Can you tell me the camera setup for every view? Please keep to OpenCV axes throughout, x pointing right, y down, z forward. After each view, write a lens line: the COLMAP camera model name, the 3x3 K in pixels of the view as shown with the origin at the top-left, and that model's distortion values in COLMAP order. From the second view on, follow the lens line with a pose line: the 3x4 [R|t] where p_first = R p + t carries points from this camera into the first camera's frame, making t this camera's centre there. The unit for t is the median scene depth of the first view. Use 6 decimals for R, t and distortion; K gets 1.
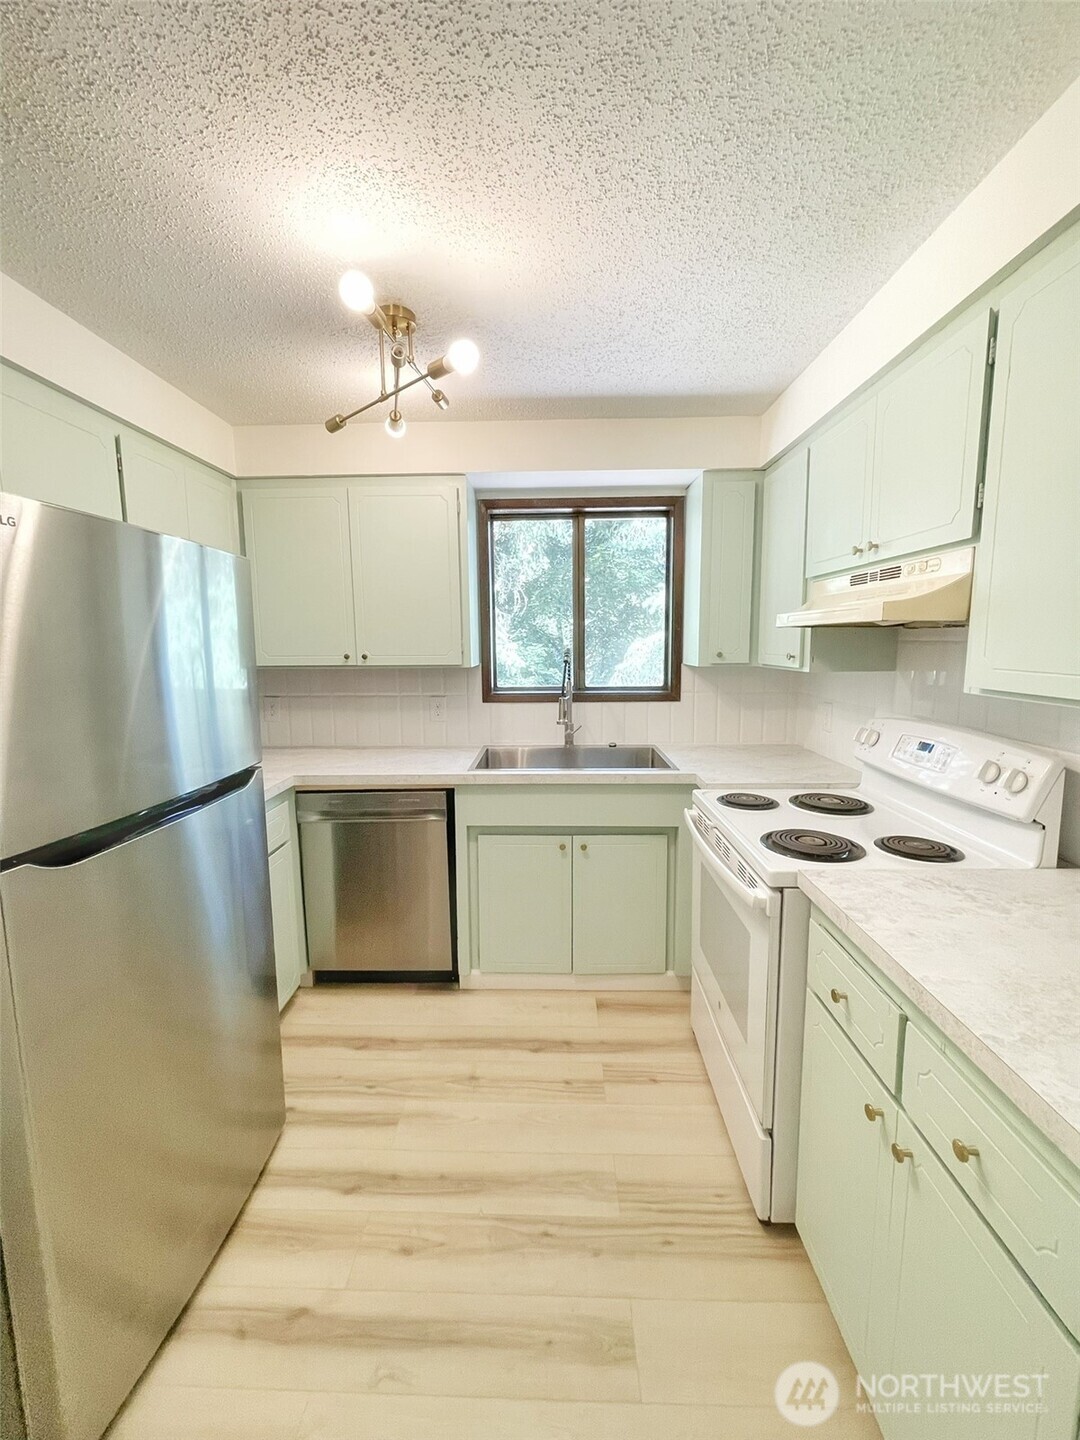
lens RADIAL K [[578.4, 0, 538.9], [0, 578.4, 712.0], [0, 0, 1]] dist [-0.003454, 0.000358]
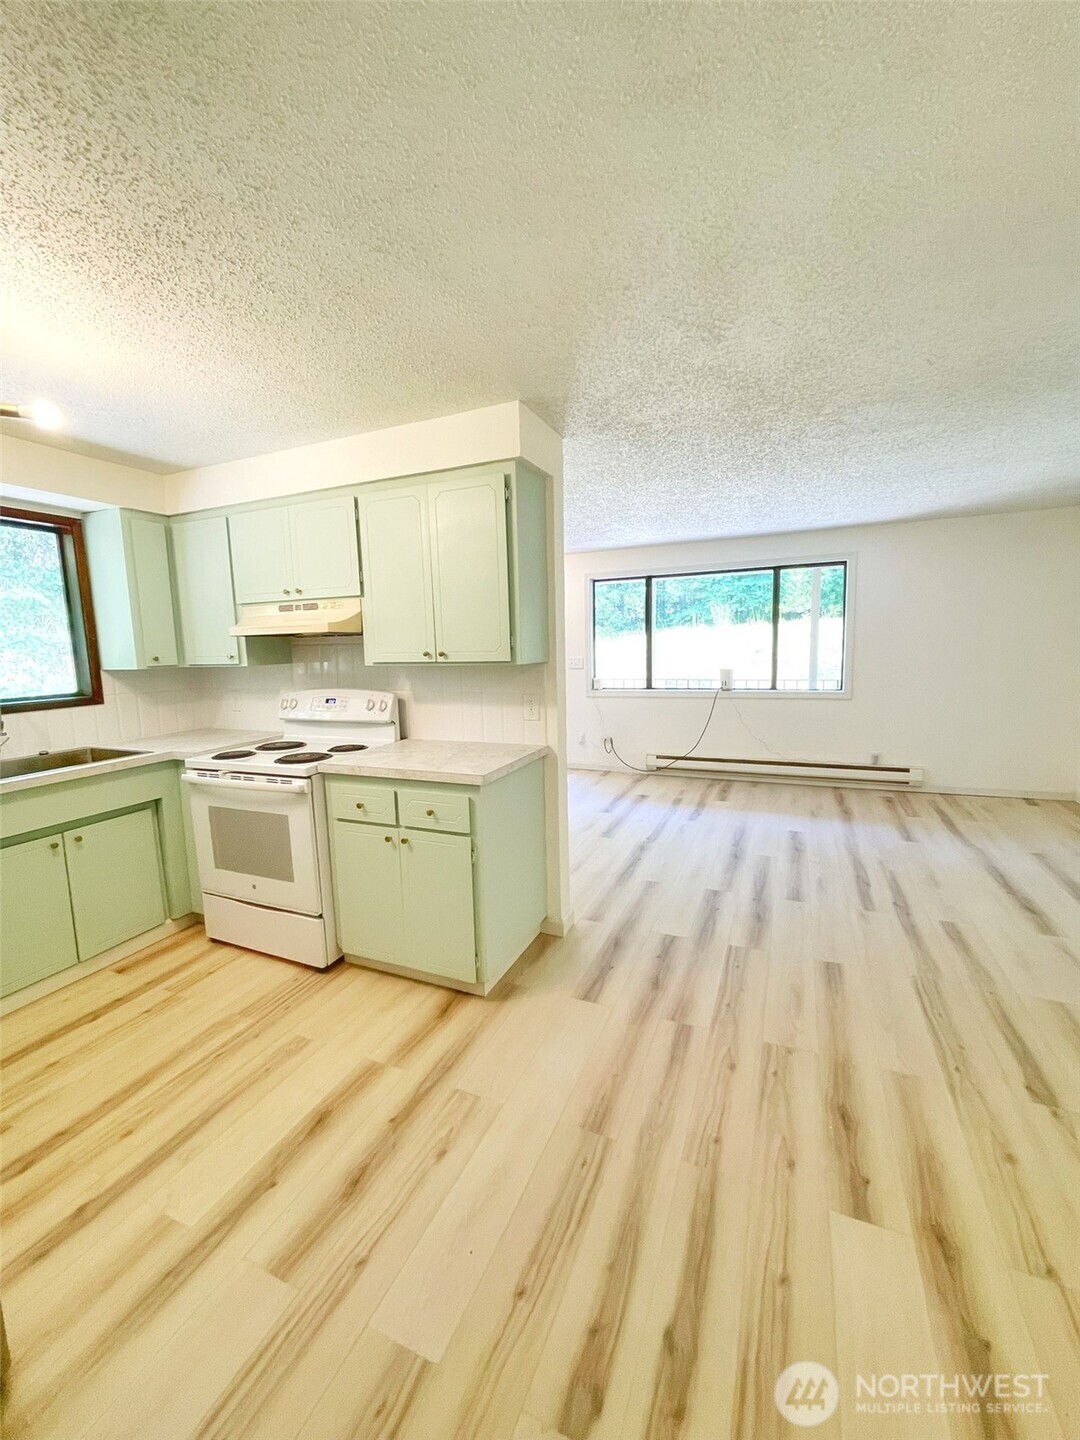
lens RADIAL K [[578.4, 0, 538.8], [0, 578.4, 711.7], [0, 0, 1]] dist [-0.003454, 0.000358]
pose [[0.375405, -0.112650, 0.919990, -0.641339], [0.136545, 0.988478, 0.065318, 0.052465], [-0.916748, 0.101099, 0.386461, -0.261562]]
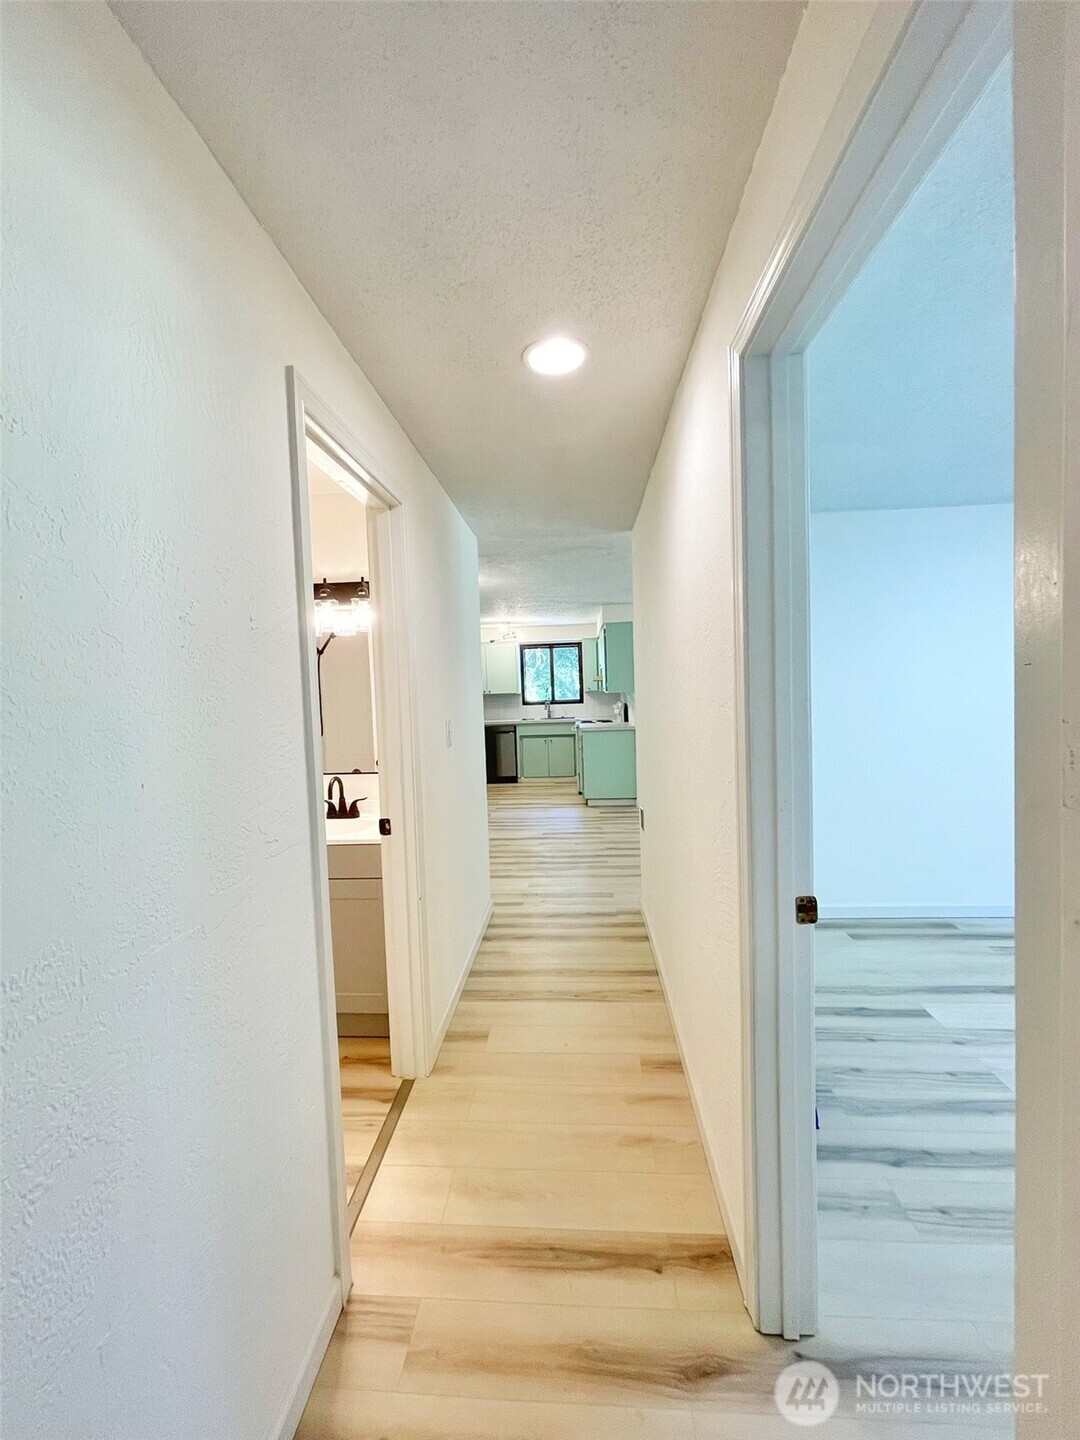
lens RADIAL K [[578.4, 0, 542.2], [0, 578.4, 721.5], [0, 0, 1]] dist [-0.003454, 0.000358]
pose [[0.998855, -0.024303, -0.041204, 0.201429], [0.021613, 0.997683, -0.064506, 0.399592], [0.042676, 0.063541, 0.997066, -3.103795]]
